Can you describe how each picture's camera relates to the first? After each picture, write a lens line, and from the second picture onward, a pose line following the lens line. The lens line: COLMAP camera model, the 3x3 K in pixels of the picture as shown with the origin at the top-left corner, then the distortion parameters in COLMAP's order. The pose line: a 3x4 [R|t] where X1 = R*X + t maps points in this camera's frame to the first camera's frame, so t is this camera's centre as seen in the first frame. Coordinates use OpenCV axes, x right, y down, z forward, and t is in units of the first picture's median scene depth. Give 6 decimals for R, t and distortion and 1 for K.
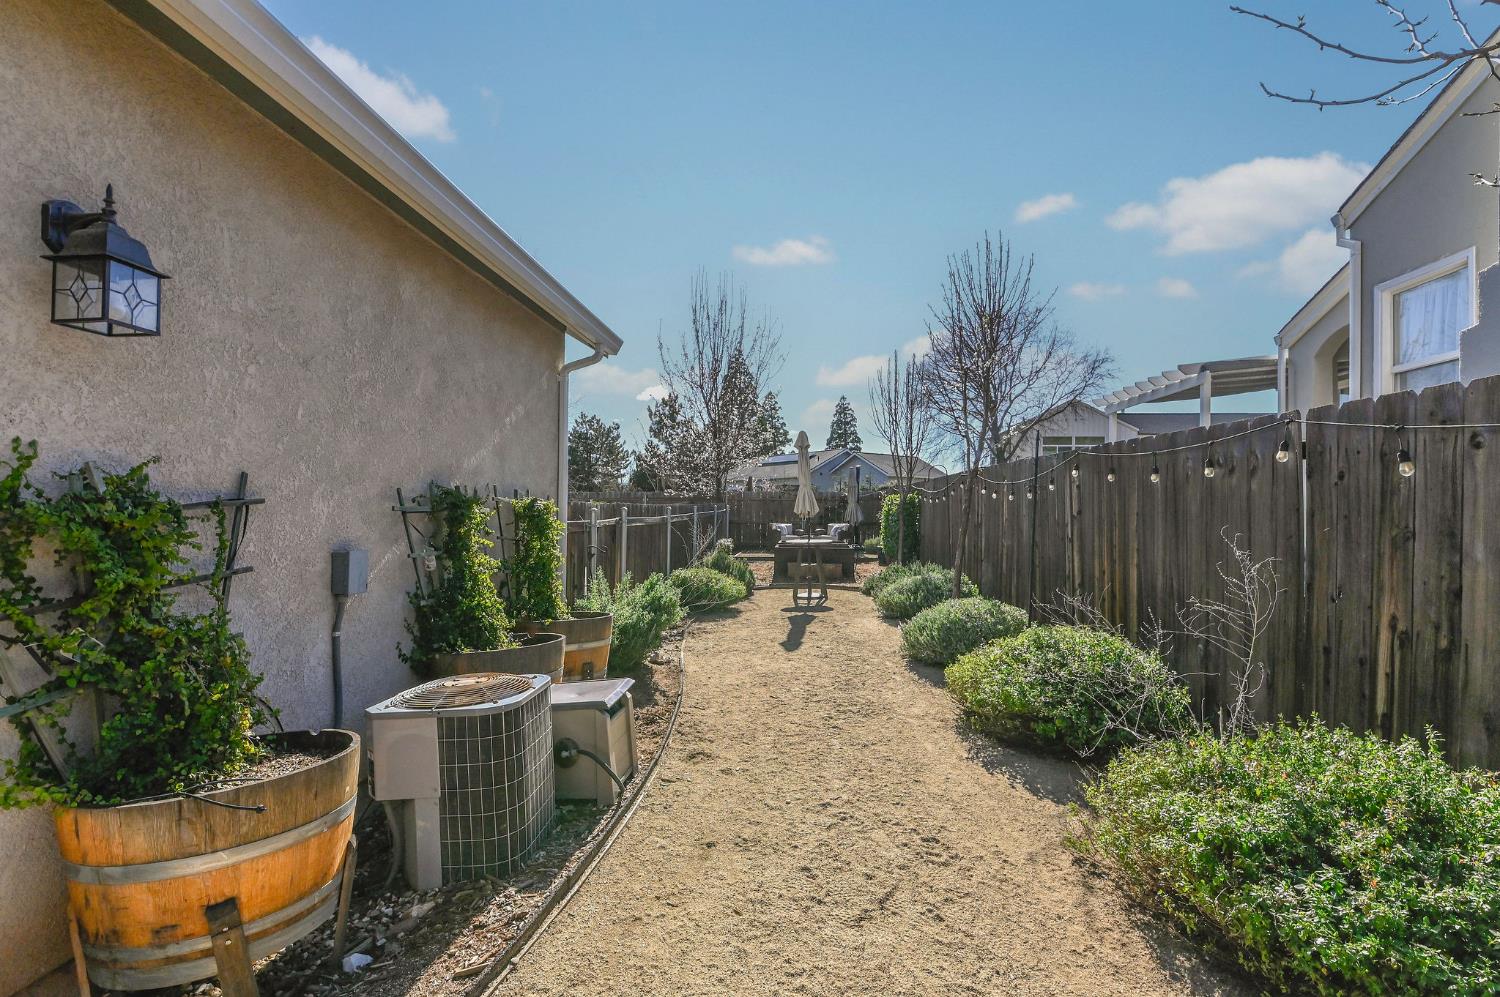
lens RADIAL K [[717.9, 0, 750.0], [0, 717.9, 498.5], [0, 0, 1]] dist [0.000735, 0.000092]
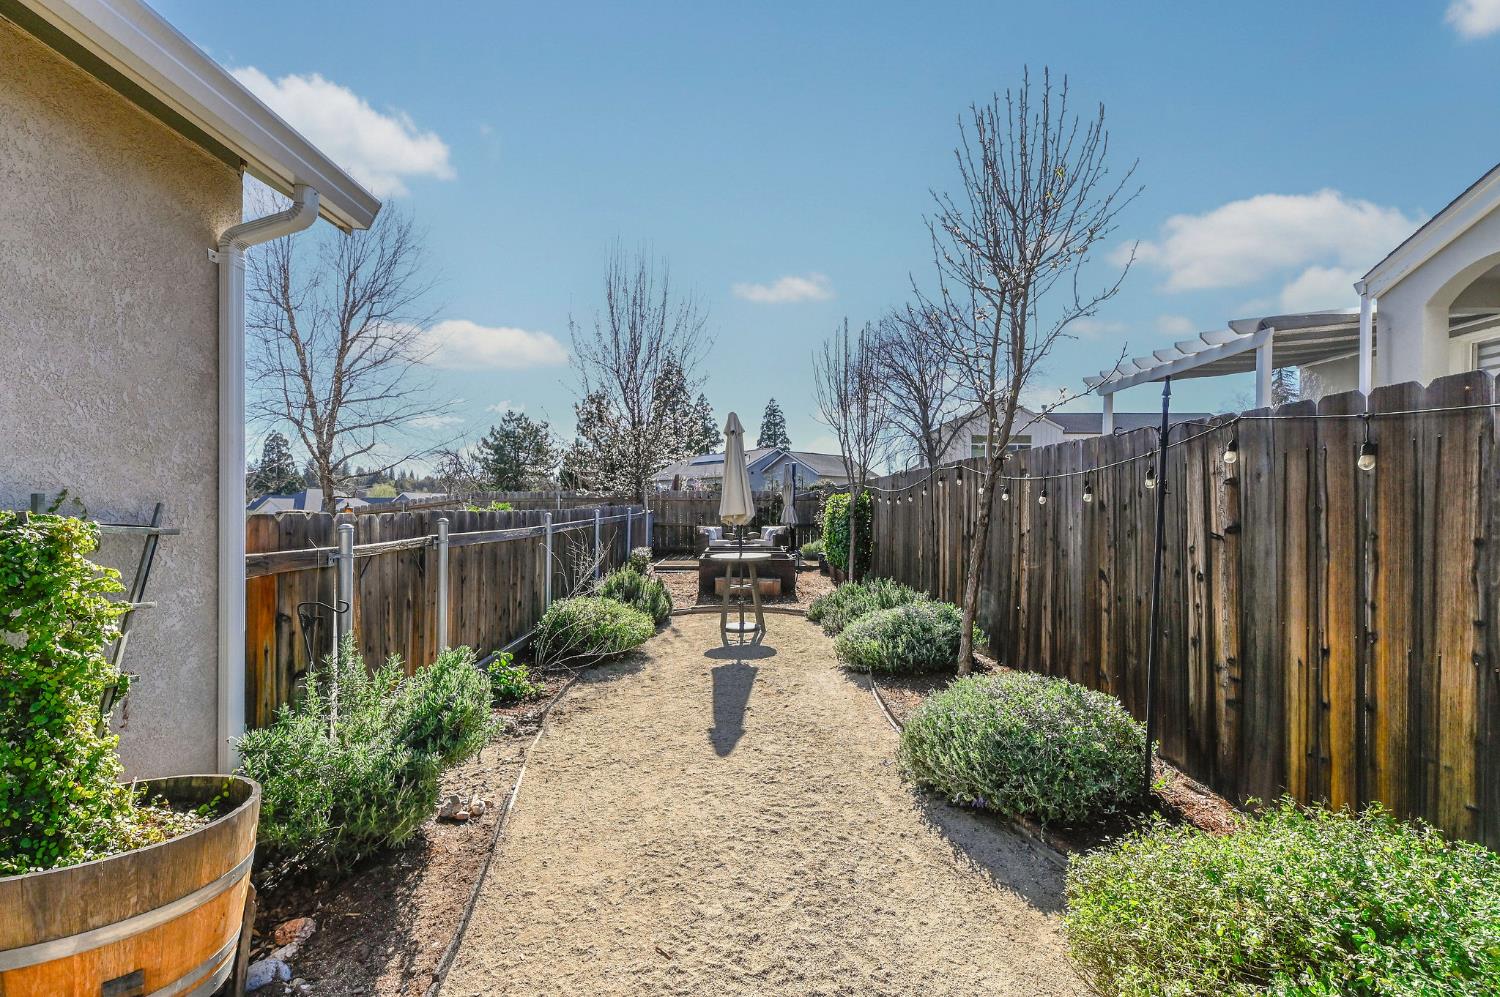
lens RADIAL K [[660.5, 0, 750.0], [0, 660.5, 498.5], [0, 0, 1]] dist [0.004959, -0.000315]
pose [[0.995340, -0.004710, 0.096311, 0.020494], [0.004446, 0.999986, 0.002949, -0.003428], [-0.096324, -0.002507, 0.995347, 0.251188]]
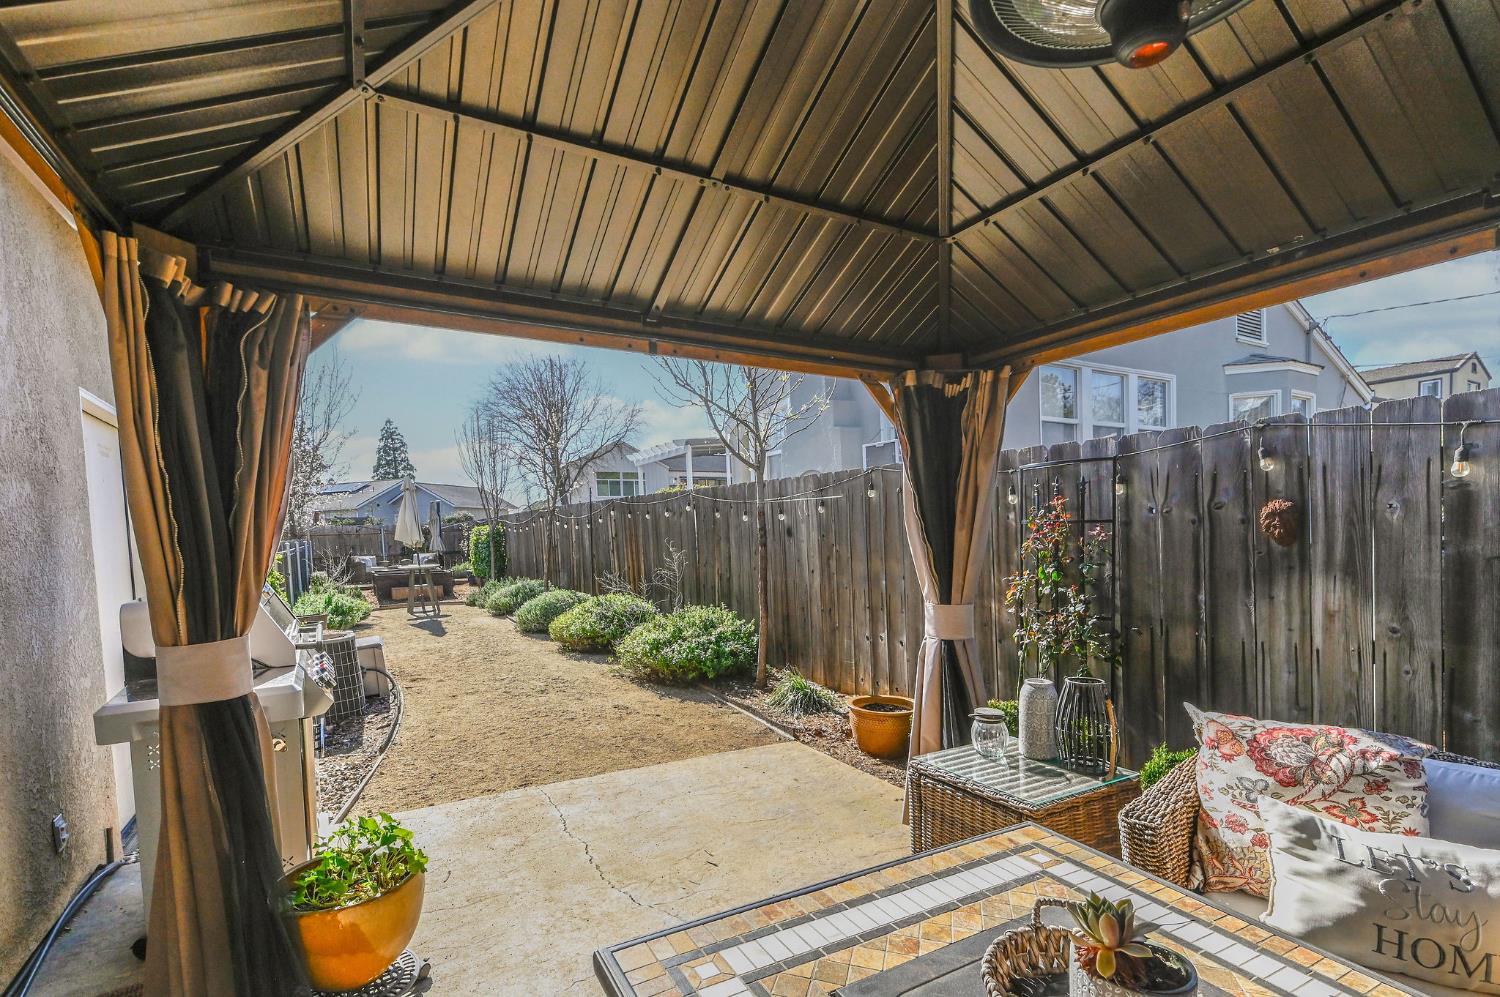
lens RADIAL K [[717.5, 0, 773.3], [0, 717.5, 615.4], [0, 0, 1]] dist [0.001204, -0.000119]
pose [[0.812576, -0.098879, 0.574407, -0.120910], [0.026951, 0.990825, 0.132437, -0.003788], [-0.582232, -0.092134, 0.807786, -0.311459]]
